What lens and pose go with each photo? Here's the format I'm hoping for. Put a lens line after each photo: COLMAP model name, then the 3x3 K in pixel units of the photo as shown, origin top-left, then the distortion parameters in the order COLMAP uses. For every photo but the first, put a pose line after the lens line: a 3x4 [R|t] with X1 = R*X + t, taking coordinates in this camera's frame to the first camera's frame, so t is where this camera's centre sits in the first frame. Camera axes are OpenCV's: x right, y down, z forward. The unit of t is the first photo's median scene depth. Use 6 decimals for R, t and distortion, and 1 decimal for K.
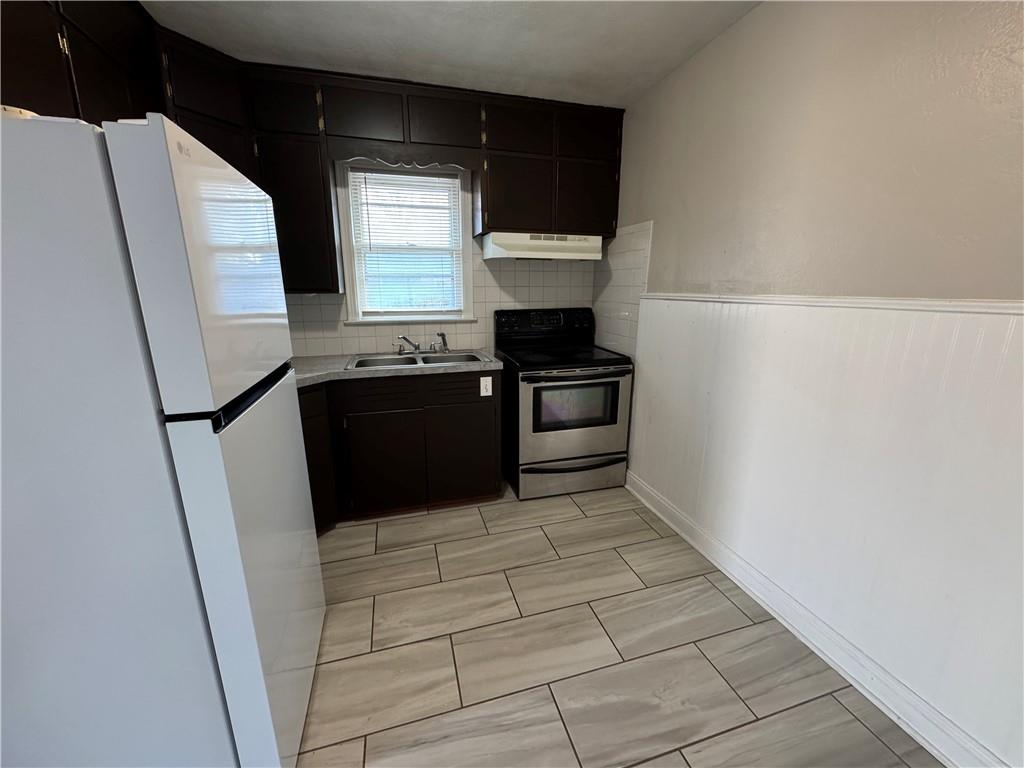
lens RADIAL K [[412.0, 0, 512.0], [0, 412.0, 384.0], [0, 0, 1]] dist [-0.000053, -0.000158]
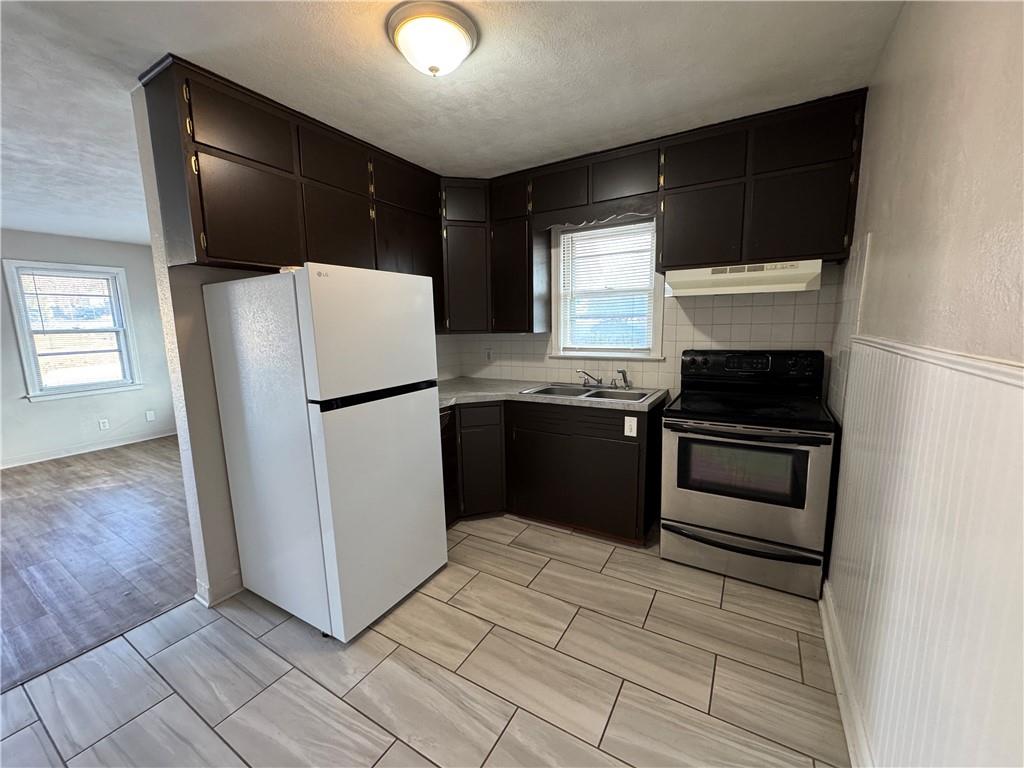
lens RADIAL K [[412.0, 0, 512.0], [0, 412.0, 384.0], [0, 0, 1]] dist [-0.000053, -0.000158]
pose [[0.677526, 0.096222, -0.729177, 0.456217], [-0.147278, 0.989075, -0.006327, -0.047019], [0.720602, 0.111679, 0.684295, 0.105253]]
